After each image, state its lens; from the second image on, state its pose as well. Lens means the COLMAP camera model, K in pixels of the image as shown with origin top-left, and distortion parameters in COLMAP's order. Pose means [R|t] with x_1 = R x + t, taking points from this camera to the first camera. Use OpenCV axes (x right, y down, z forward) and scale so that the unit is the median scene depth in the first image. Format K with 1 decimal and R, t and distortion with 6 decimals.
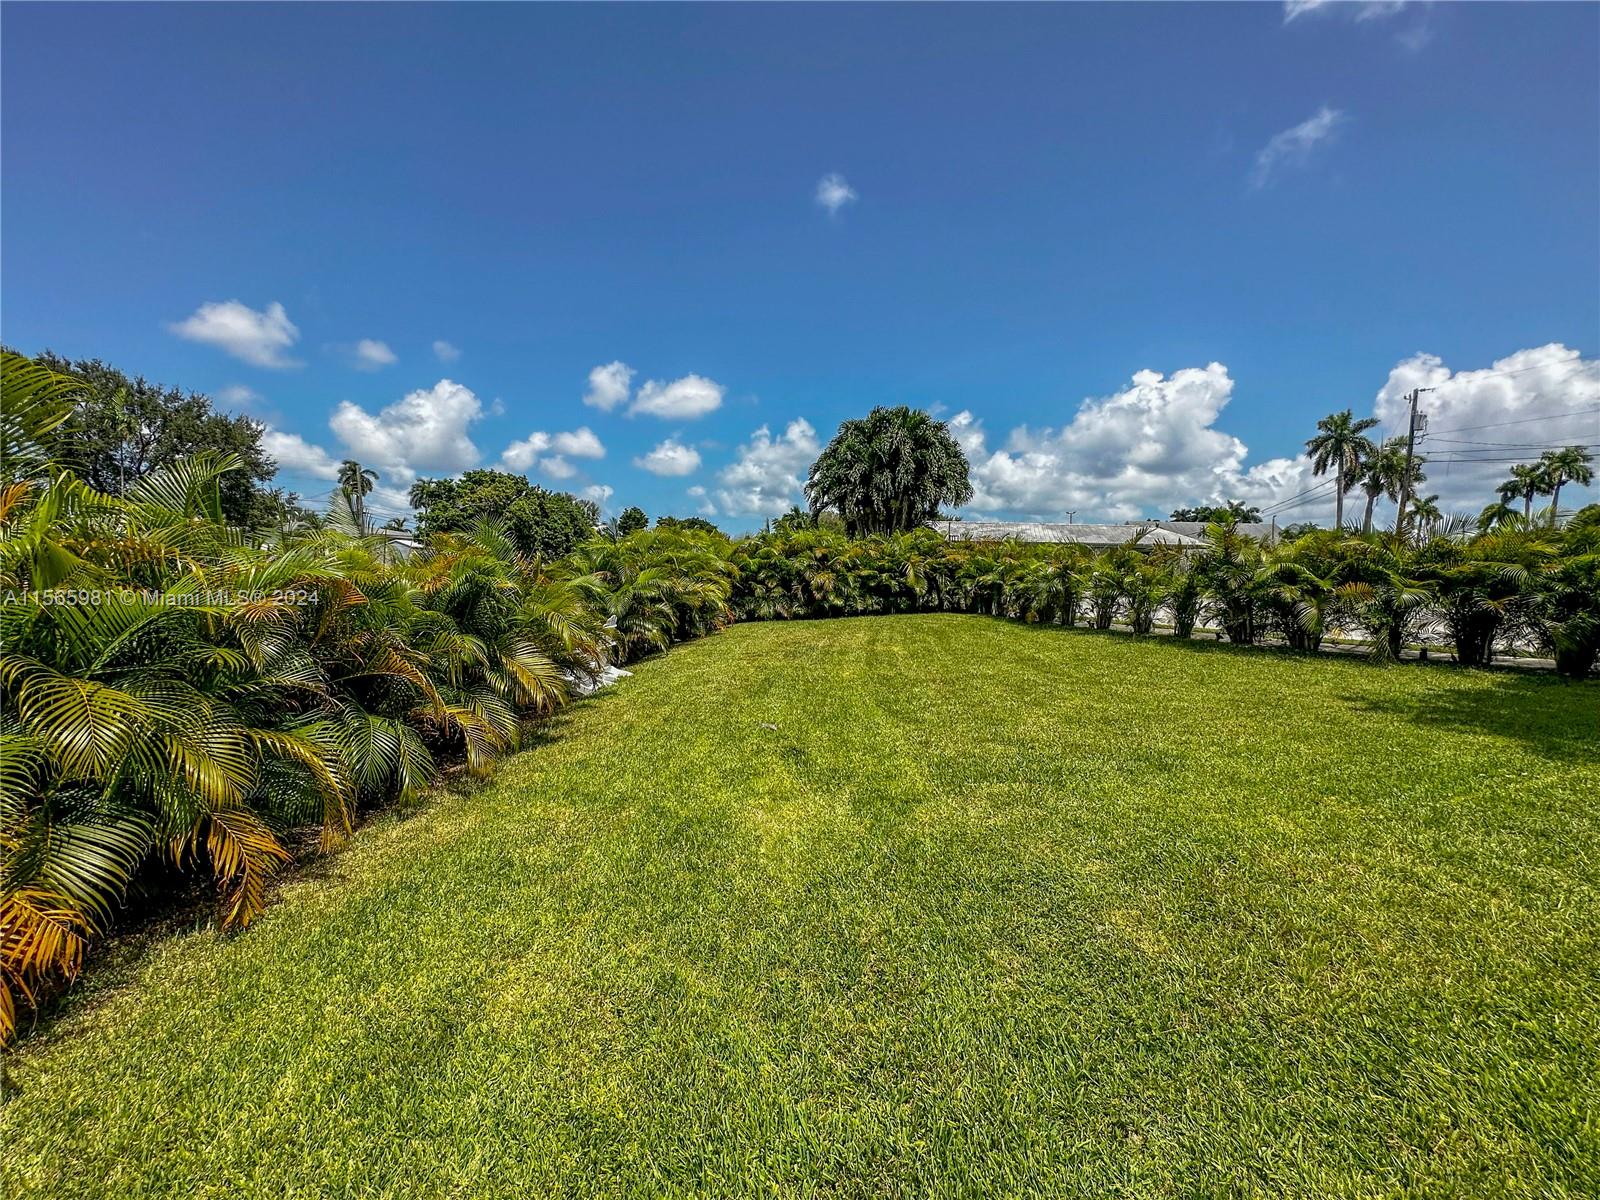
lens RADIAL K [[649.1, 0, 792.5], [0, 649.1, 593.6], [0, 0, 1]] dist [-0.004260, -0.000345]
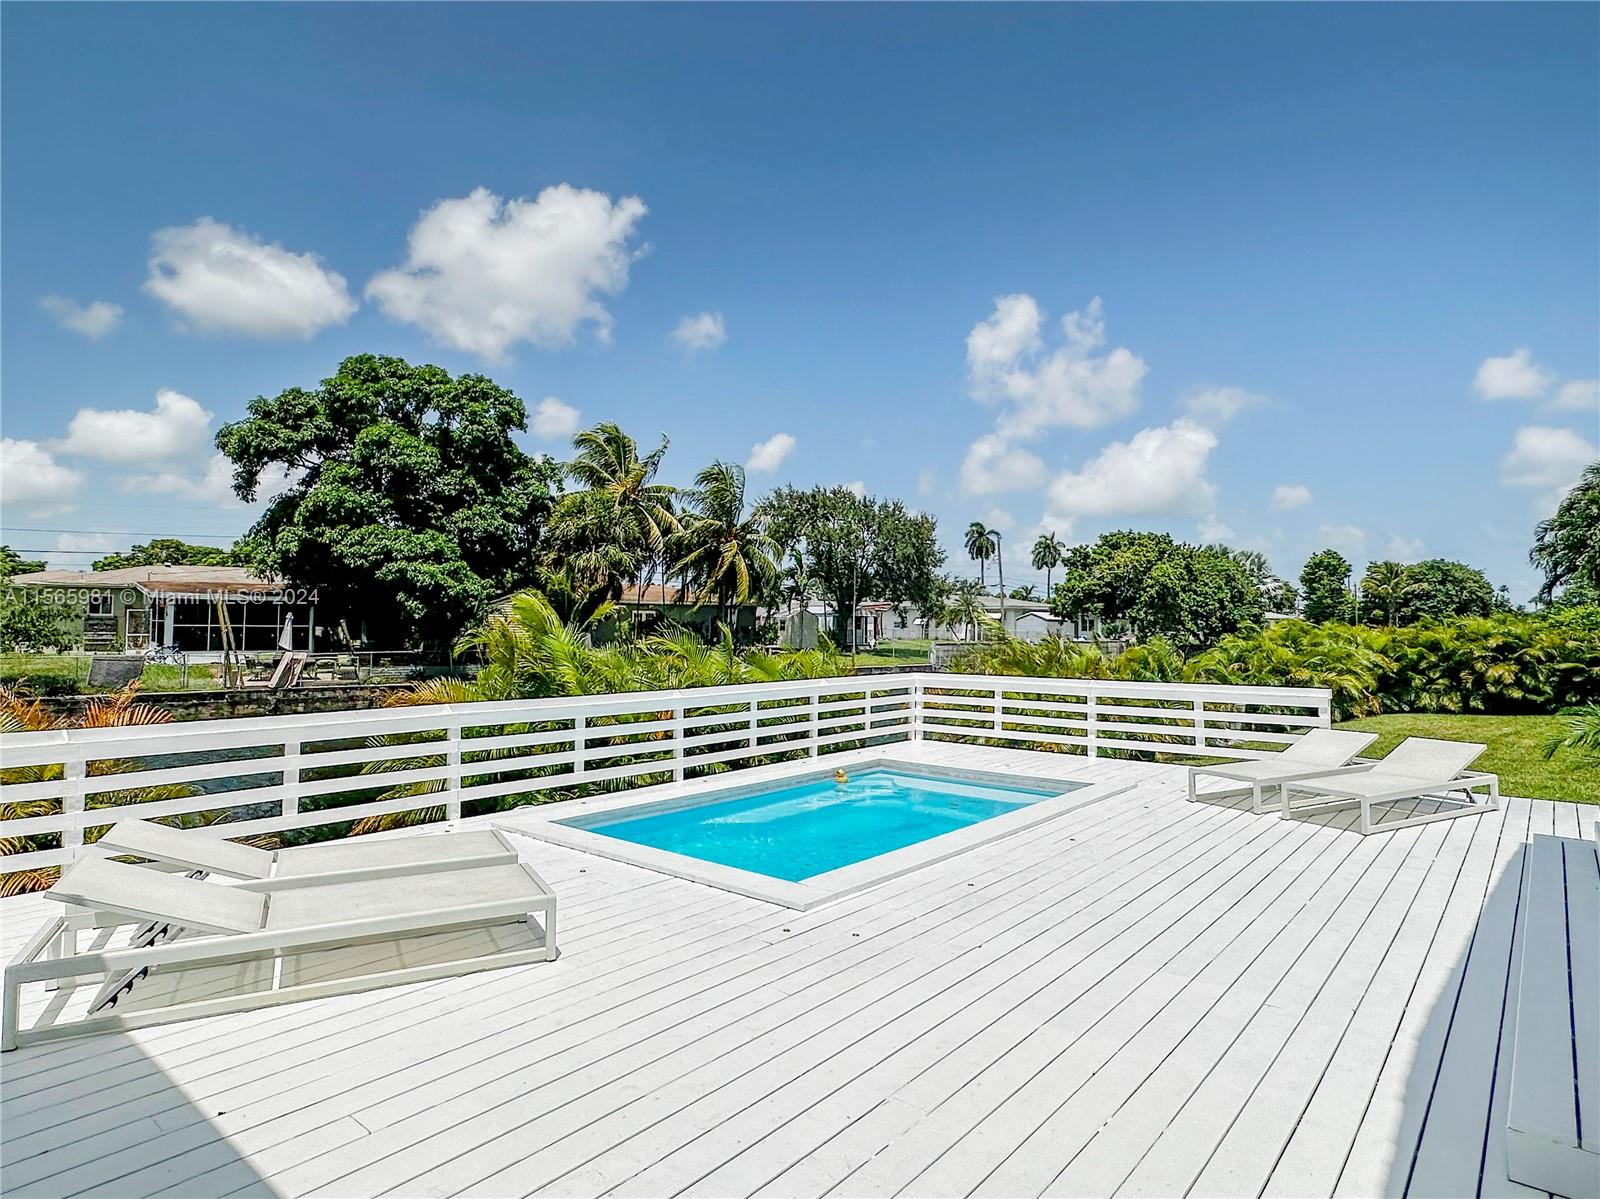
lens RADIAL K [[891.1, 0, 799.6], [0, 891.1, 587.5], [0, 0, 1]] dist [0.006064, 0.001616]
pose [[0.711277, -0.038230, -0.701872, 0.165292], [-0.027898, 0.996198, -0.082533, -0.005582], [0.702358, 0.078285, 0.707506, -0.432112]]
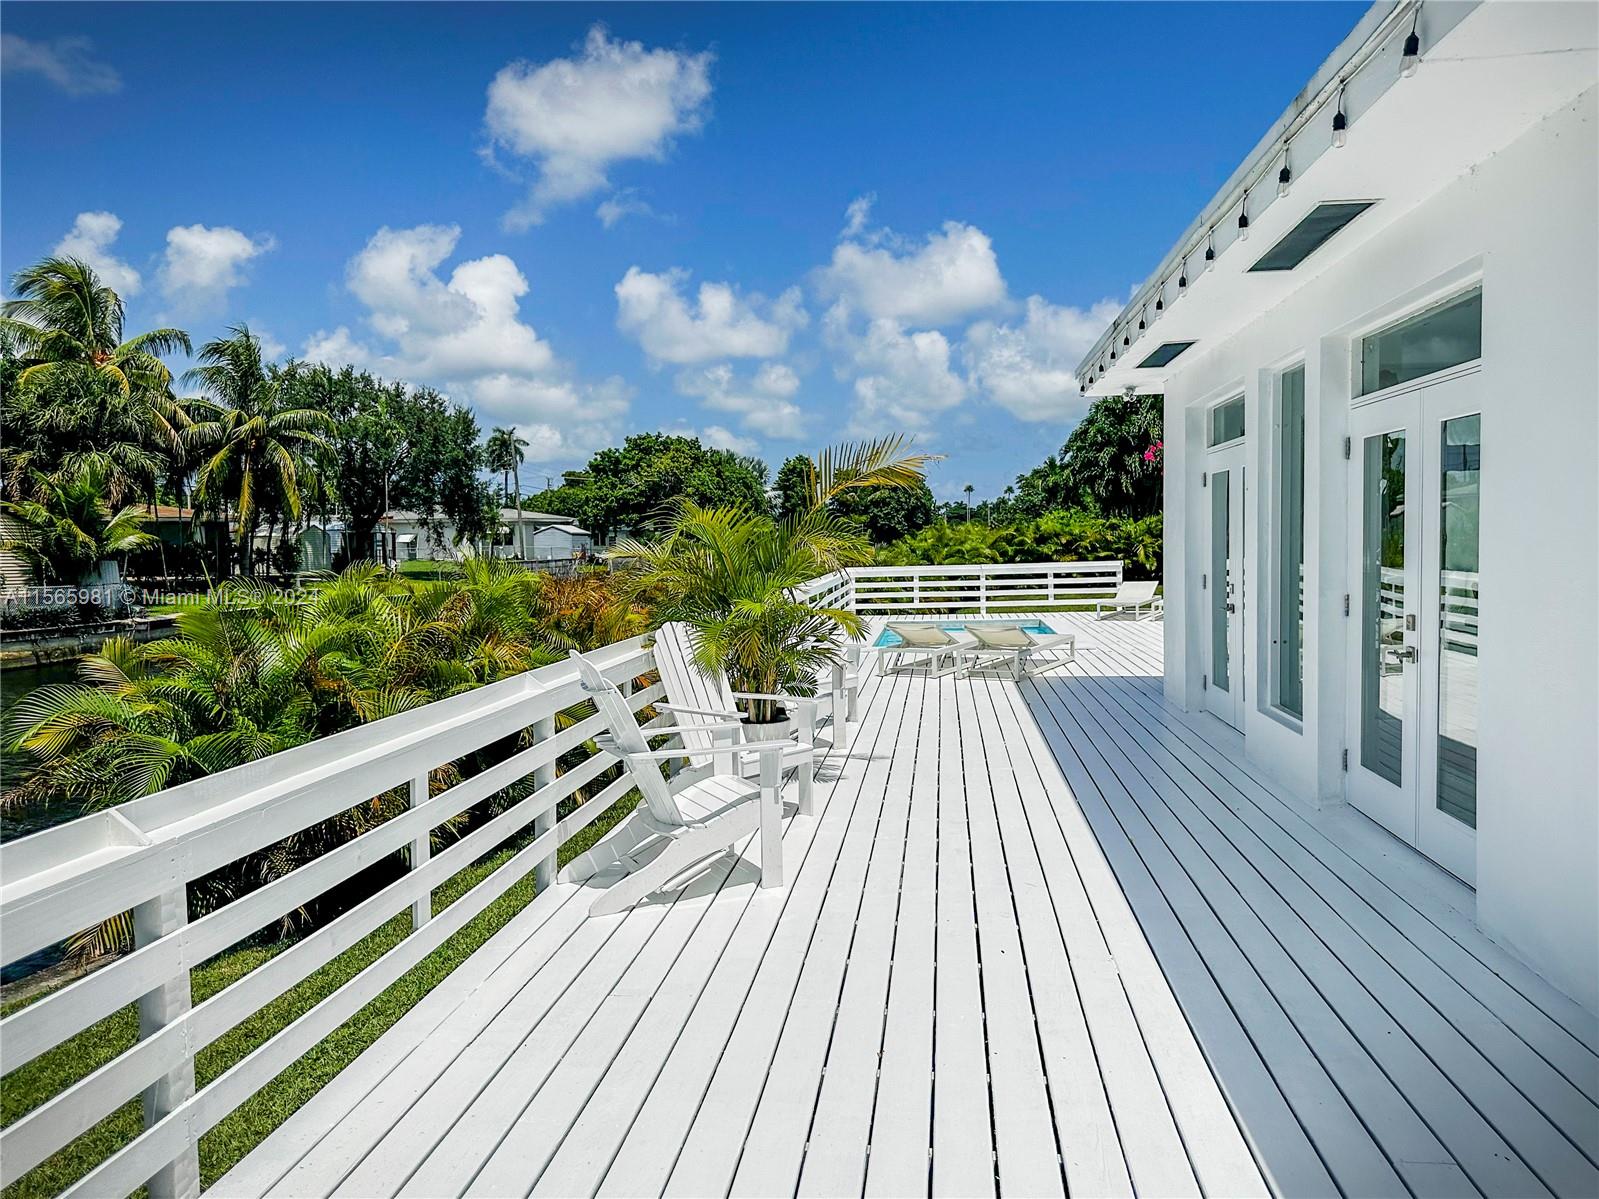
lens RADIAL K [[1113.4, 0, 800.8], [0, 1113.4, 609.1], [0, 0, 1]] dist [0.079195, -0.004193]
pose [[0.975853, -0.018721, -0.217623, 0.008320], [0.023246, 0.999563, 0.018251, 0.014585], [0.217186, -0.022869, 0.975862, -0.864602]]
